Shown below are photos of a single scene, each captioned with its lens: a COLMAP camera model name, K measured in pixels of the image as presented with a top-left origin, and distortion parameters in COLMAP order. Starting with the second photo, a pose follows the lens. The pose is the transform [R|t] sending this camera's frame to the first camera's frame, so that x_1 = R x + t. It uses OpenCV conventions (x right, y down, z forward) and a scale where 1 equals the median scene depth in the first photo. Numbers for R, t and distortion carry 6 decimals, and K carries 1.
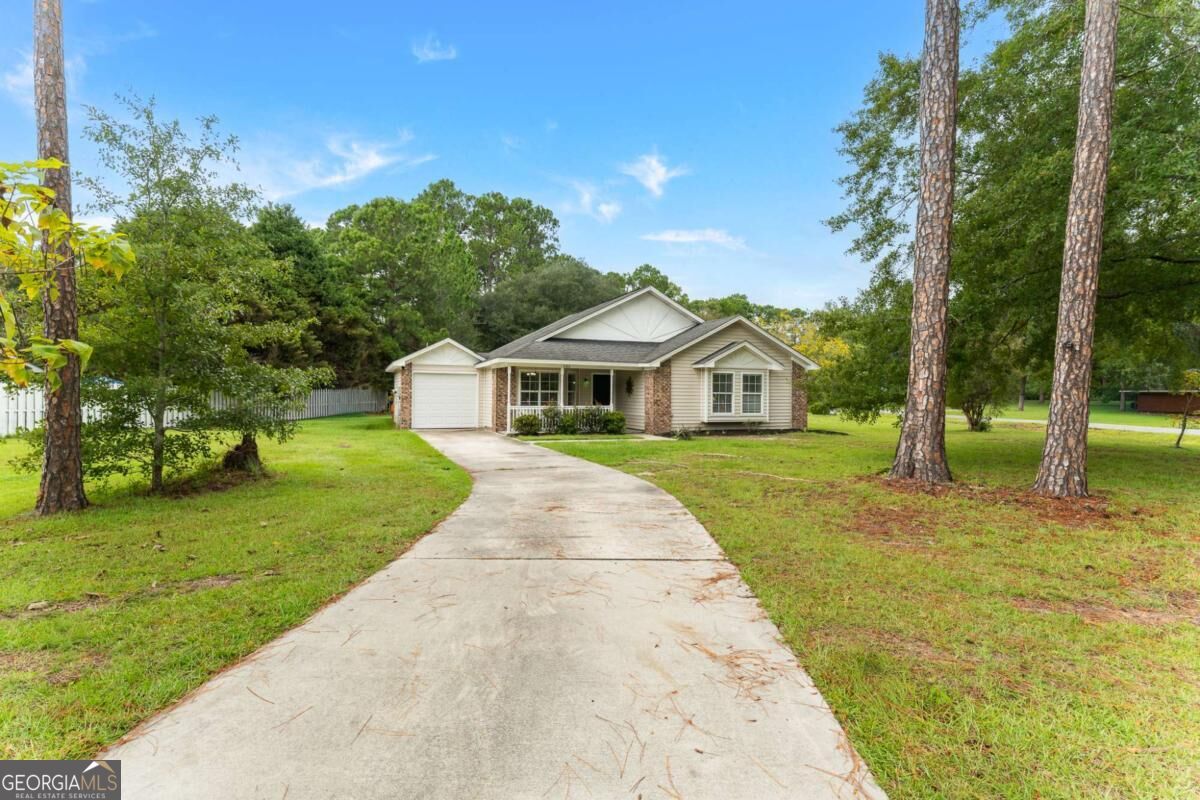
lens RADIAL K [[685.1, 0, 599.8], [0, 685.1, 395.2], [0, 0, 1]] dist [0.073145, 0.000583]
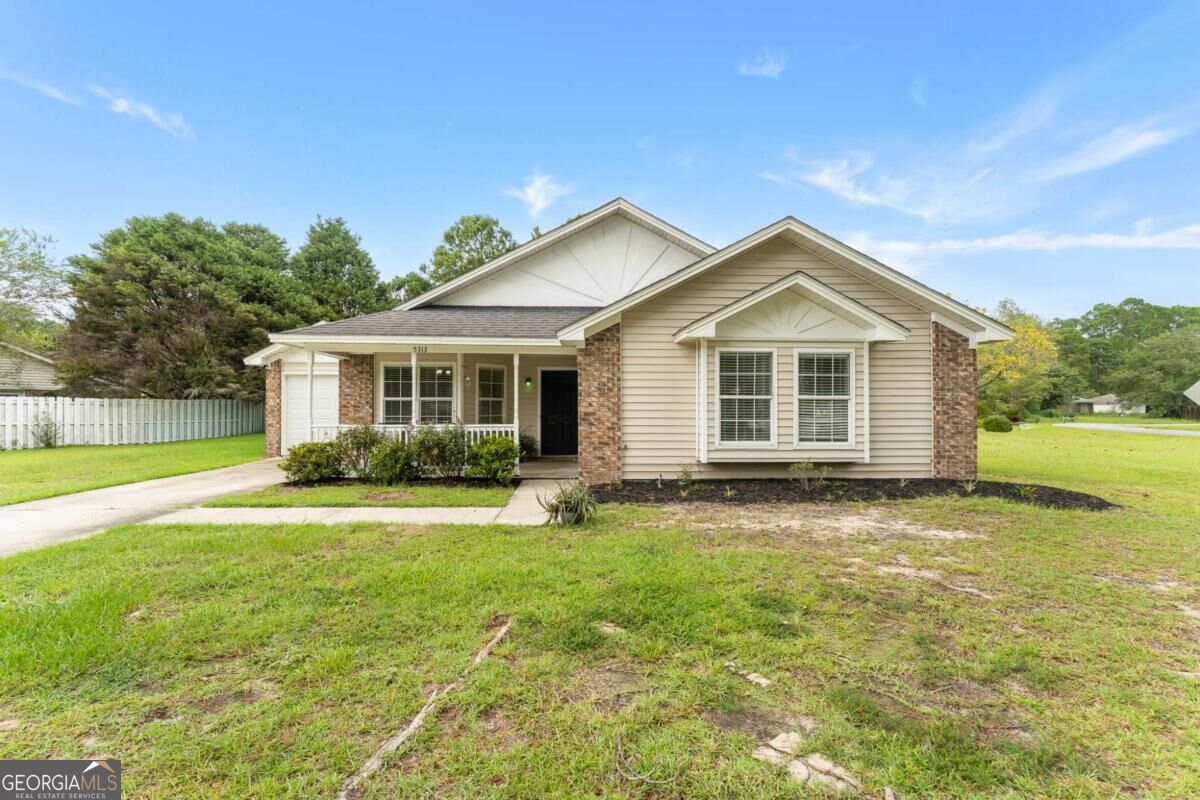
lens RADIAL K [[483.7, 0, 600.2], [0, 483.7, 407.0], [0, 0, 1]] dist [0.000740, 0.000007]
pose [[0.932203, -0.007223, -0.361863, 0.202137], [0.005173, 0.999965, -0.006632, 0.004979], [0.361898, 0.004310, 0.932208, 0.669017]]
